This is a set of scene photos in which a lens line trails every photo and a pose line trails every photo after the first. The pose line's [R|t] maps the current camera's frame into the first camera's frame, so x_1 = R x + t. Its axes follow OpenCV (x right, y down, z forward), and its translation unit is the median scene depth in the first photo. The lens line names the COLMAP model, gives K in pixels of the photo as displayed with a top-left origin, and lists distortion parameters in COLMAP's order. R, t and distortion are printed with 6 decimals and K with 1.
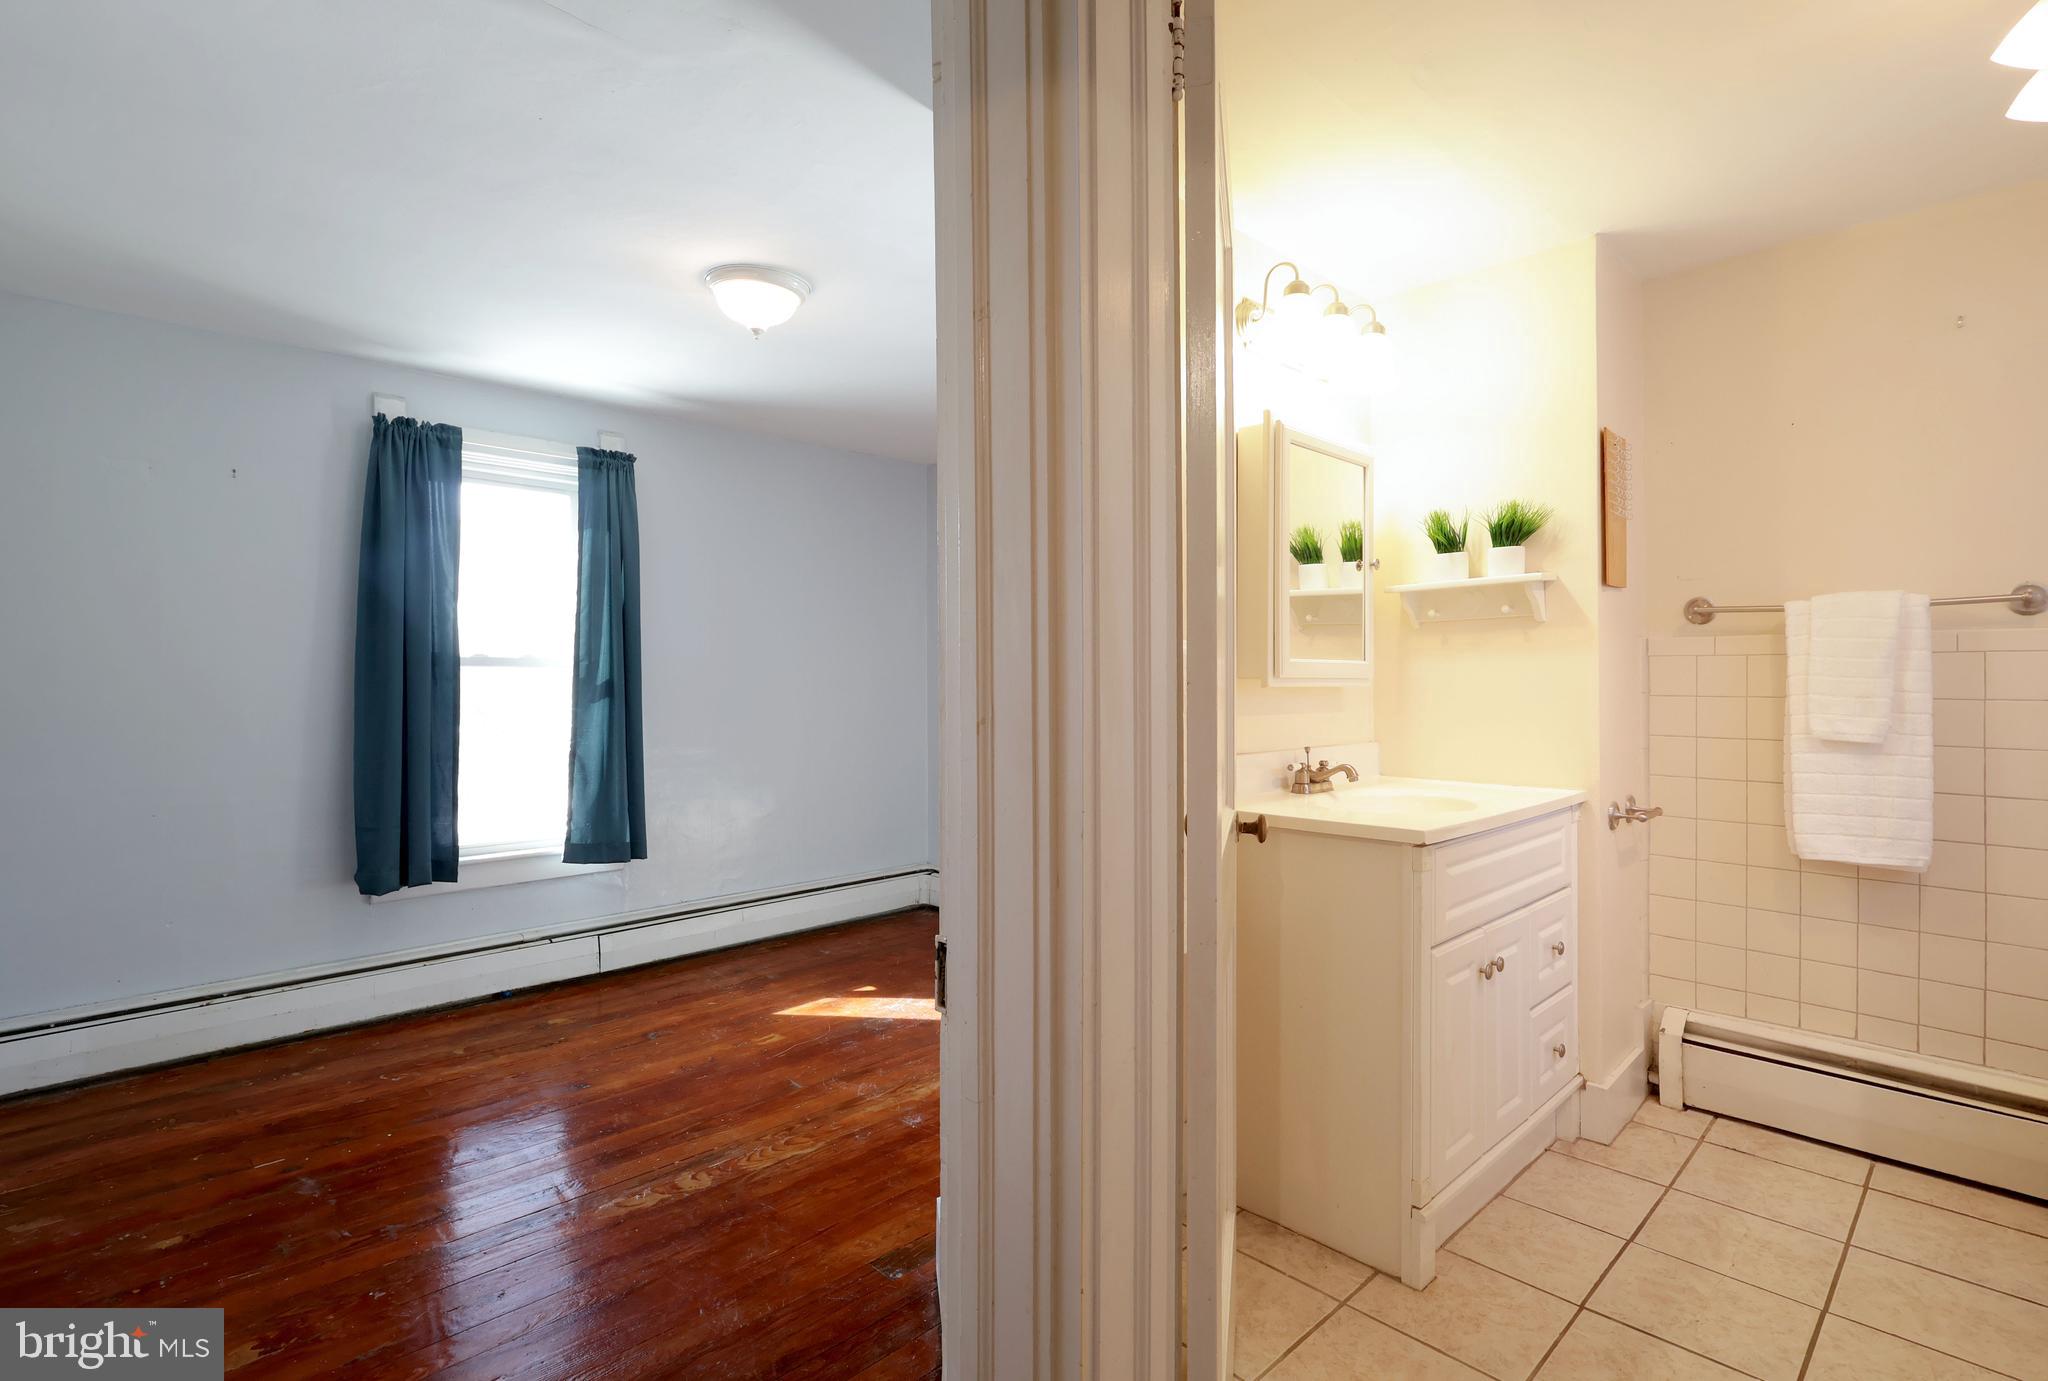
lens RADIAL K [[979.8, 0, 1024.0], [0, 979.8, 690.5], [0, 0, 1]] dist [-0.000137, -0.000002]
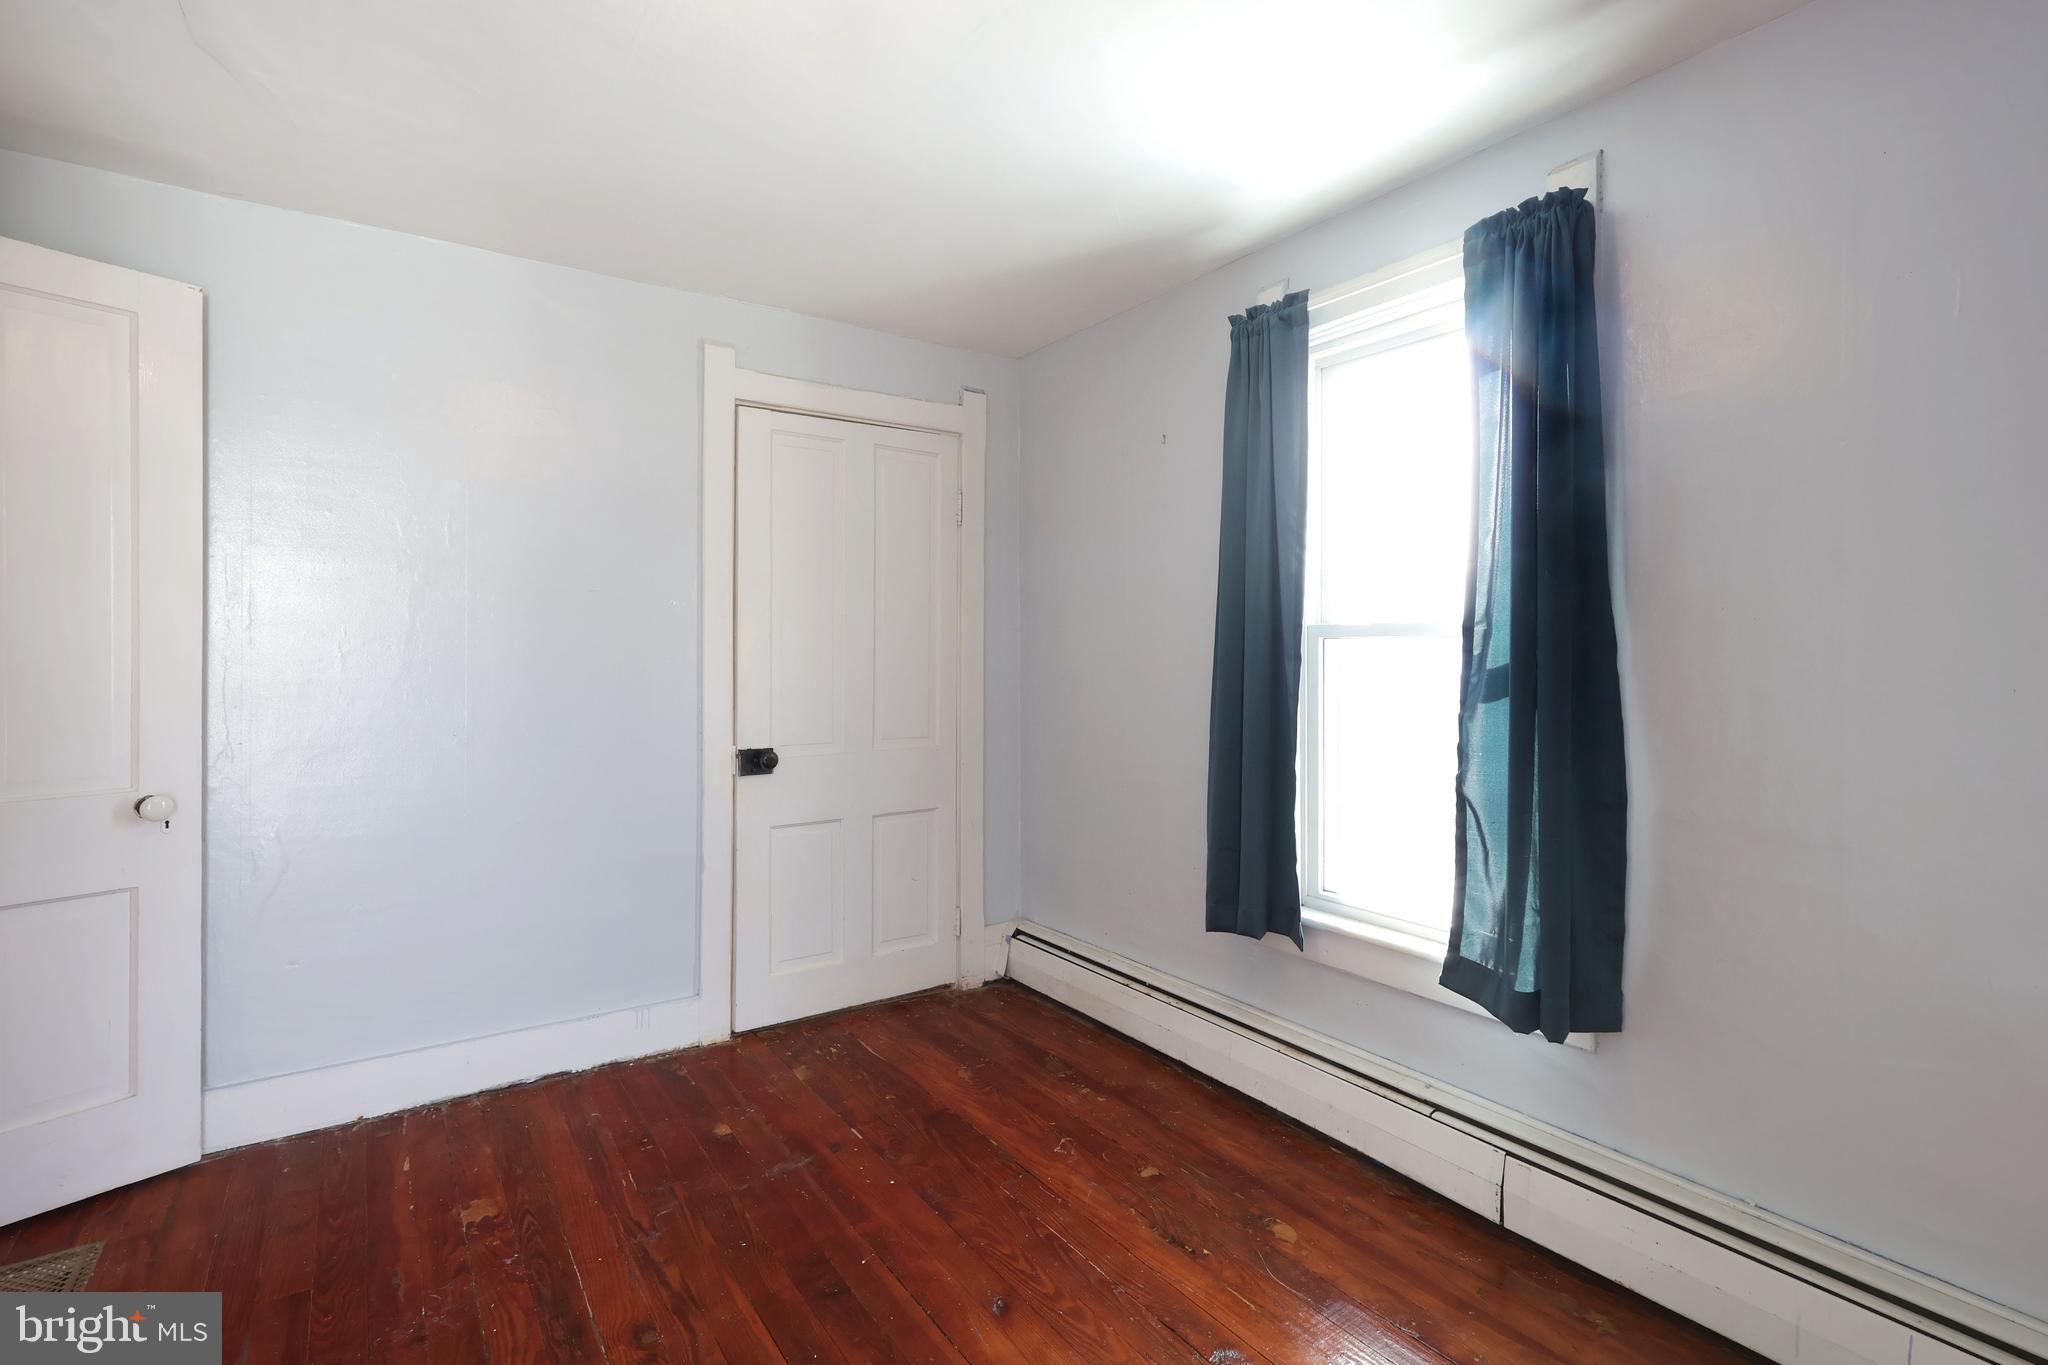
lens RADIAL K [[977.3, 0, 1008.7], [0, 977.3, 652.5], [0, 0, 1]] dist [0.001735, 0.001546]
pose [[-0.183687, 0.001489, -0.982984, 0.138389], [-0.012416, 0.999916, 0.003835, -0.014940], [0.982906, 0.012910, -0.183653, 0.945051]]
